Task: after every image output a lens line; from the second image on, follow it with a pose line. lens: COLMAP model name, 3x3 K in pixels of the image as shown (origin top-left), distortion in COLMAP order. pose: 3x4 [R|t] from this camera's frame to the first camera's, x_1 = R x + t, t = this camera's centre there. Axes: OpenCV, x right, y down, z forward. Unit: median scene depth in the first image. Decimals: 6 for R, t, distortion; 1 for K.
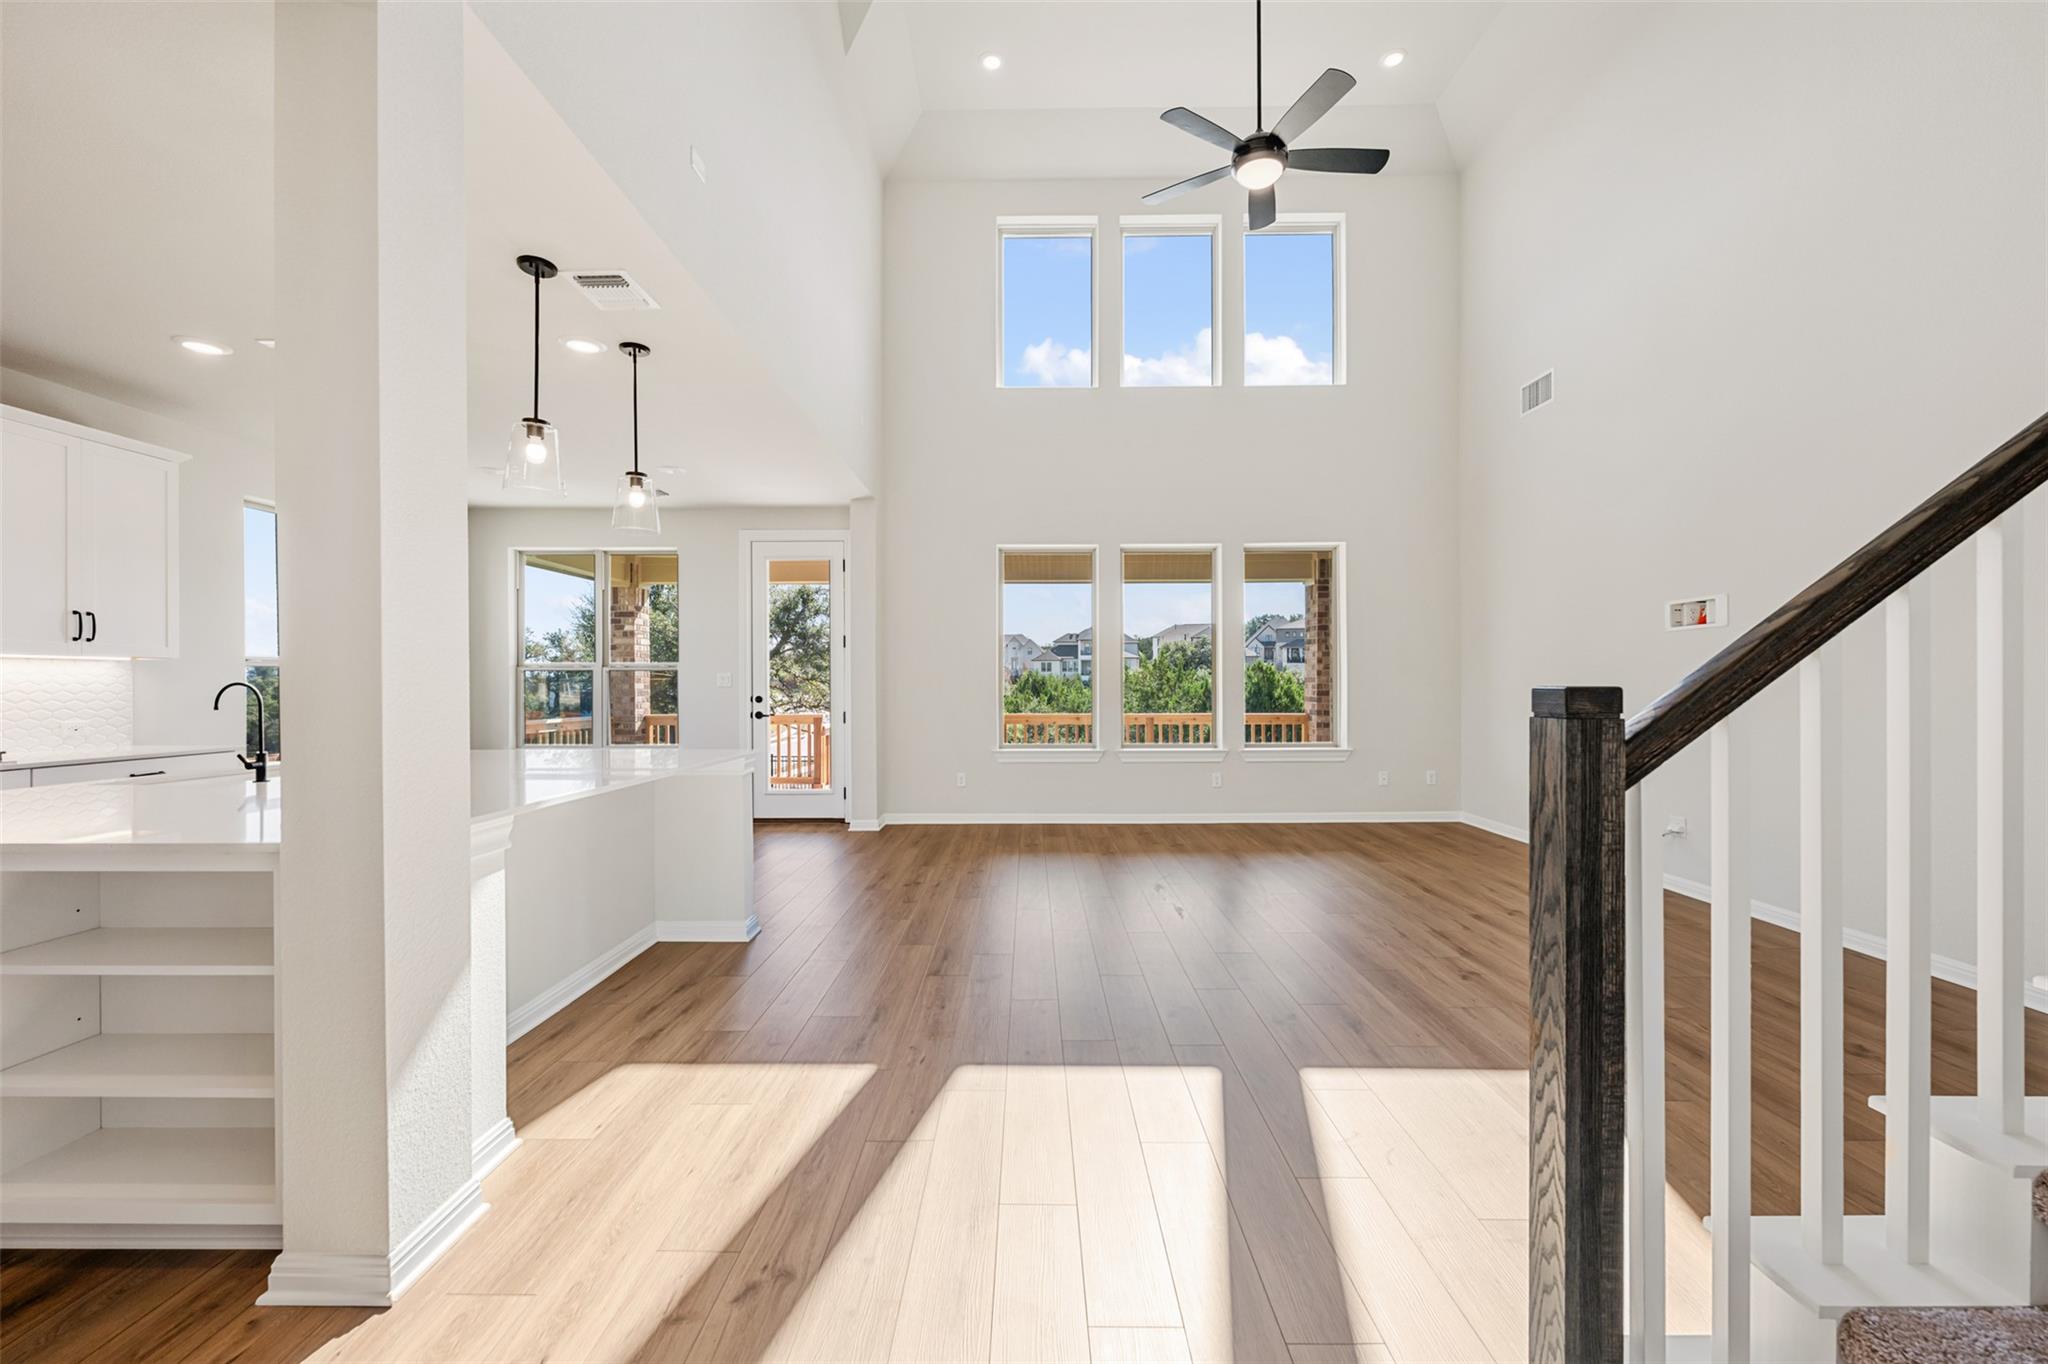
lens RADIAL K [[813.3, 0, 1026.5], [0, 813.3, 683.3], [0, 0, 1]] dist [-0.002259, -0.000076]
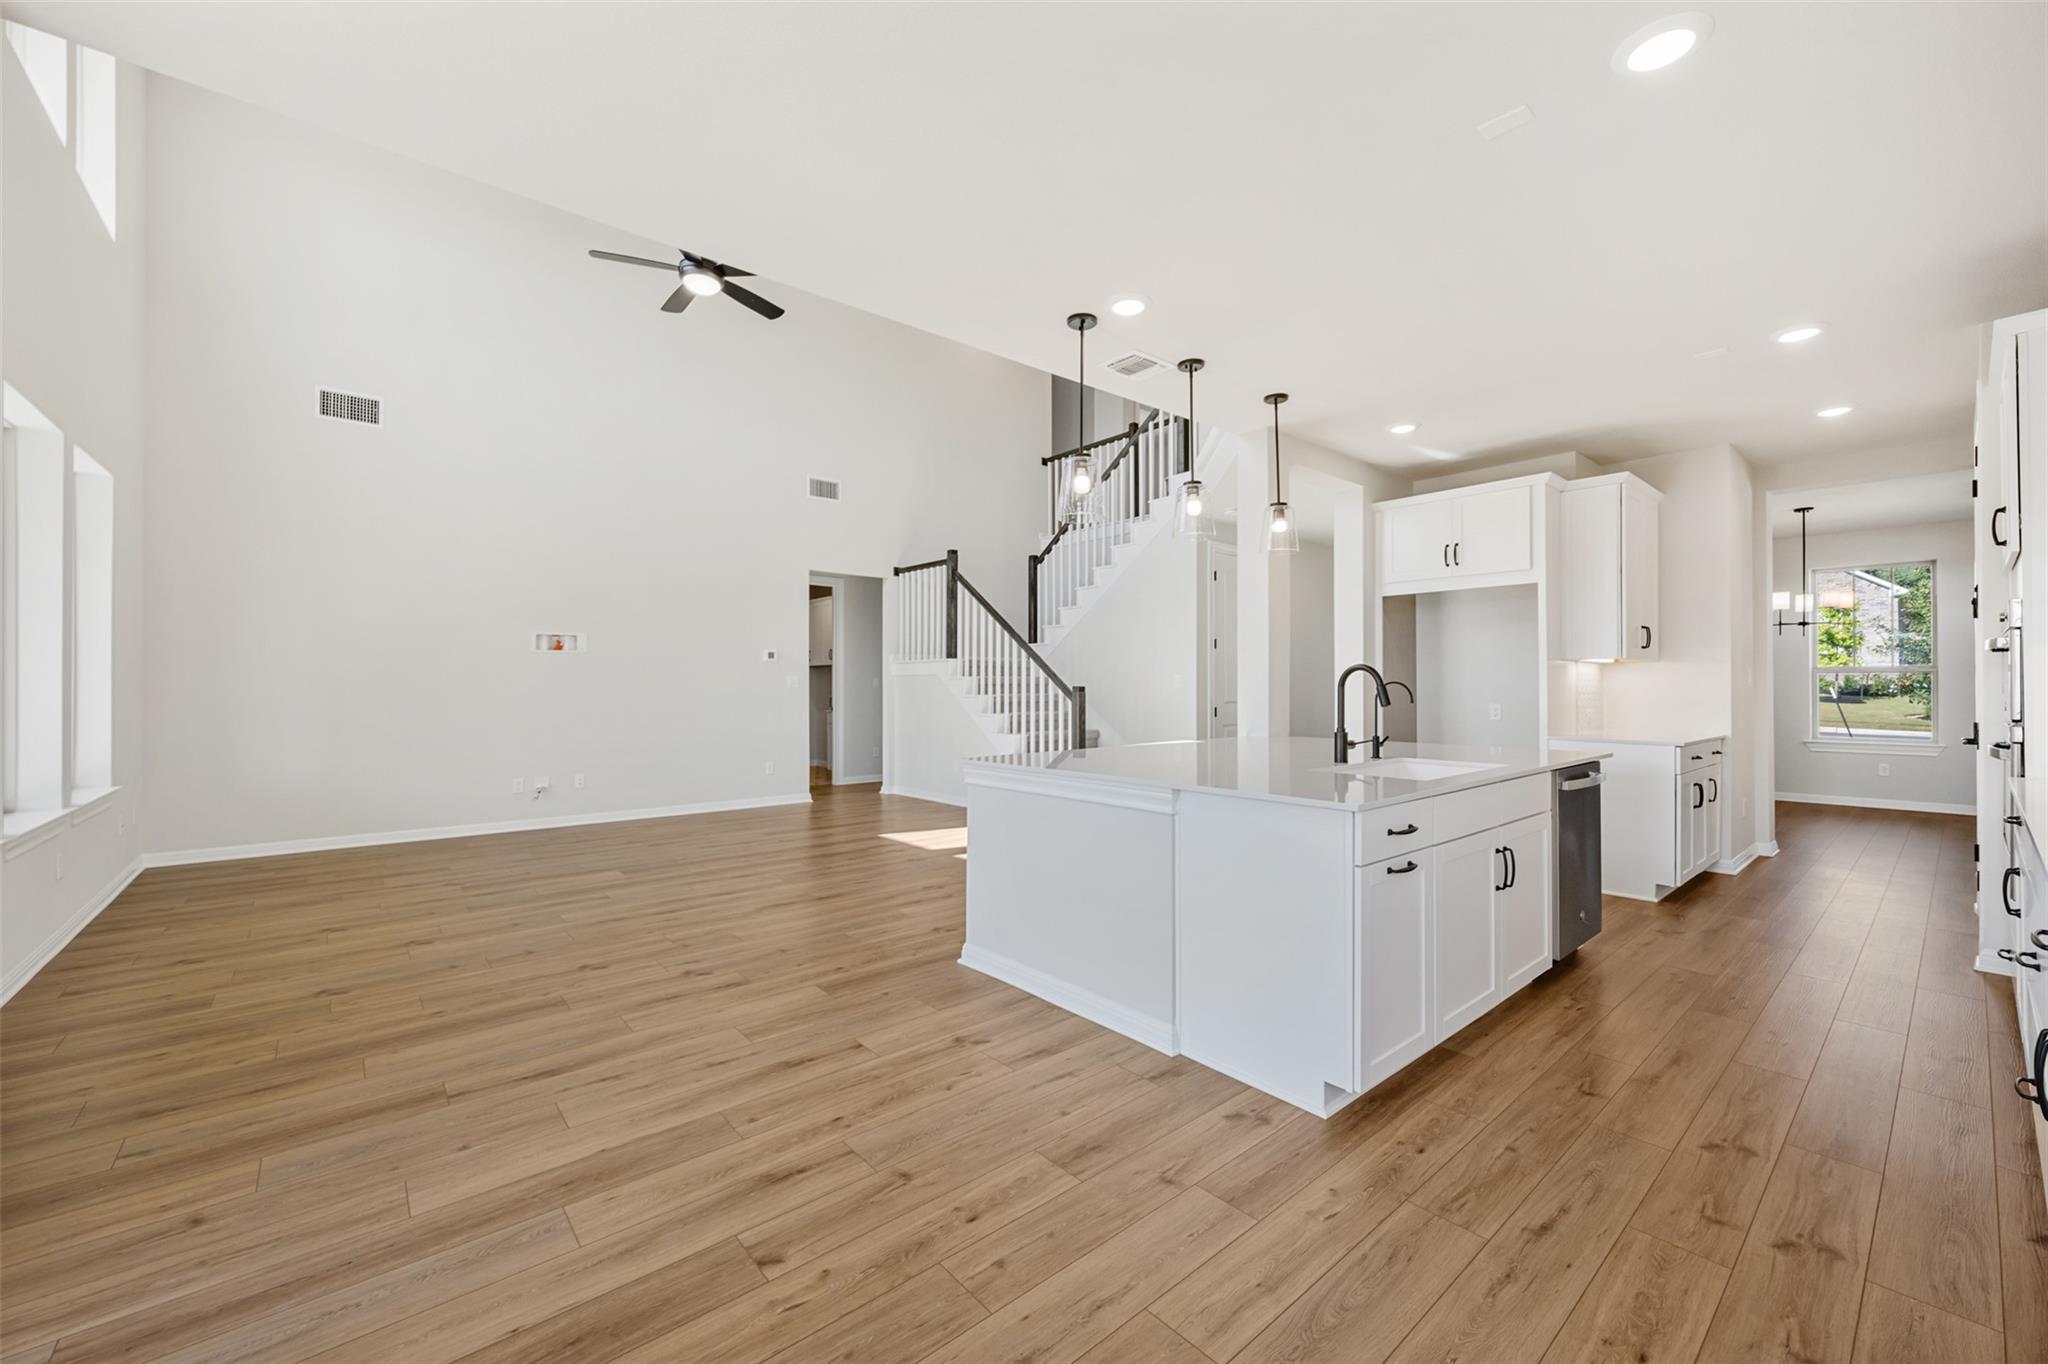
lens RADIAL K [[804.8, 0, 1022.0], [0, 804.8, 681.4], [0, 0, 1]] dist [-0.001615, -0.000233]
pose [[-0.652086, 0.008849, 0.758094, -0.598027], [0.004003, 0.999958, -0.008230, 0.002393], [-0.758135, -0.002332, -0.652094, 0.873782]]
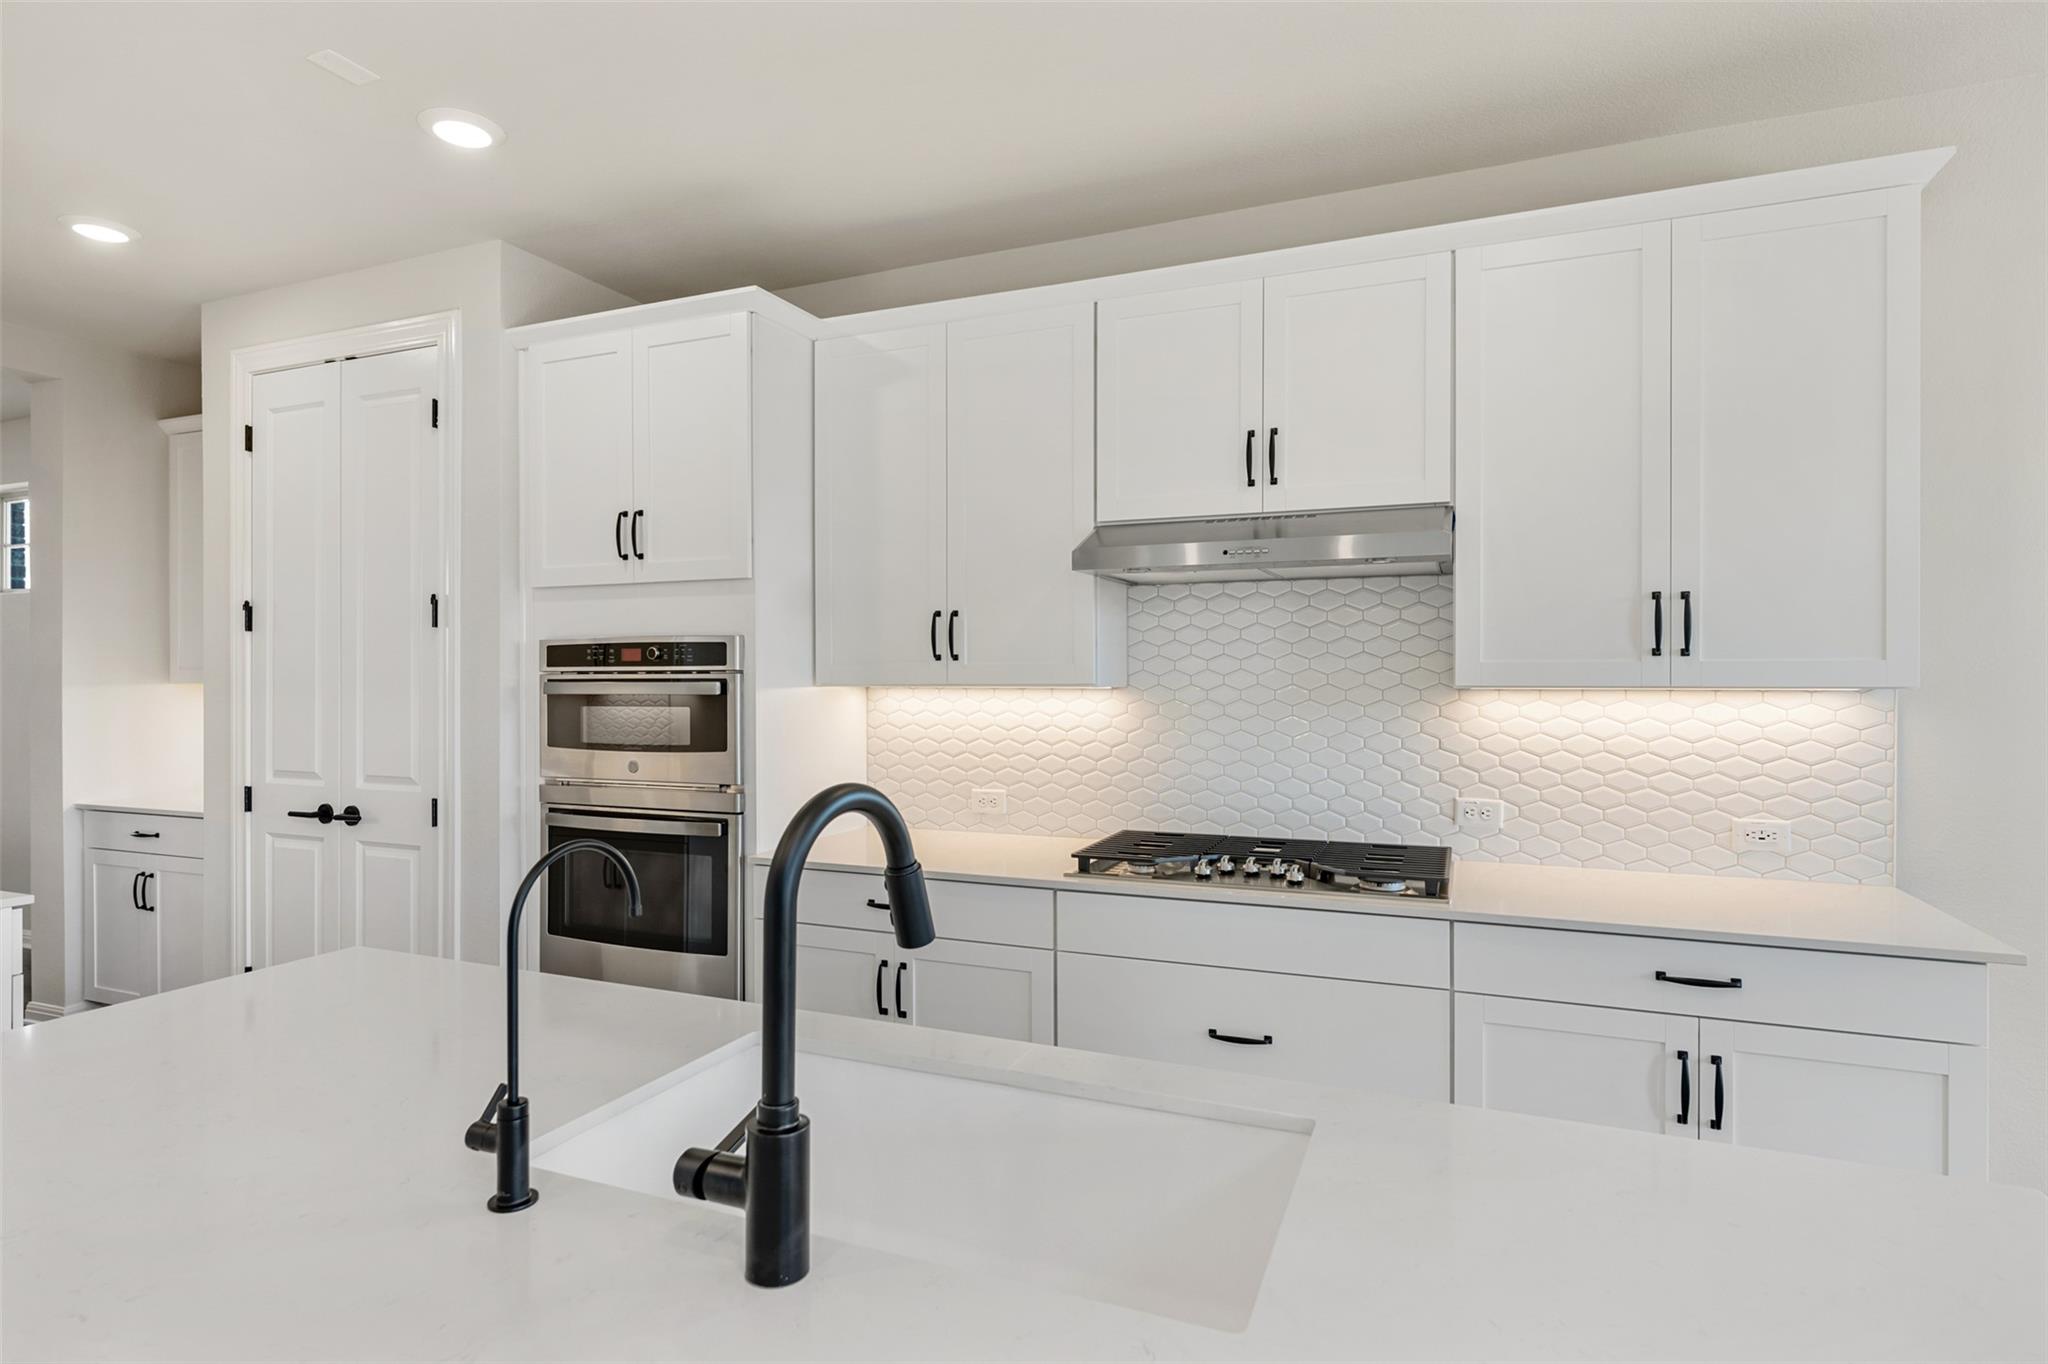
lens RADIAL K [[1069.4, 0, 1024.0], [0, 1069.4, 682.0], [0, 0, 1]] dist [-0.003262, -0.000457]
pose [[-0.382639, 0.006033, -0.923878, -0.258890], [0.001140, 0.999981, 0.006058, -0.023758], [0.923897, 0.001265, -0.382639, 0.504511]]
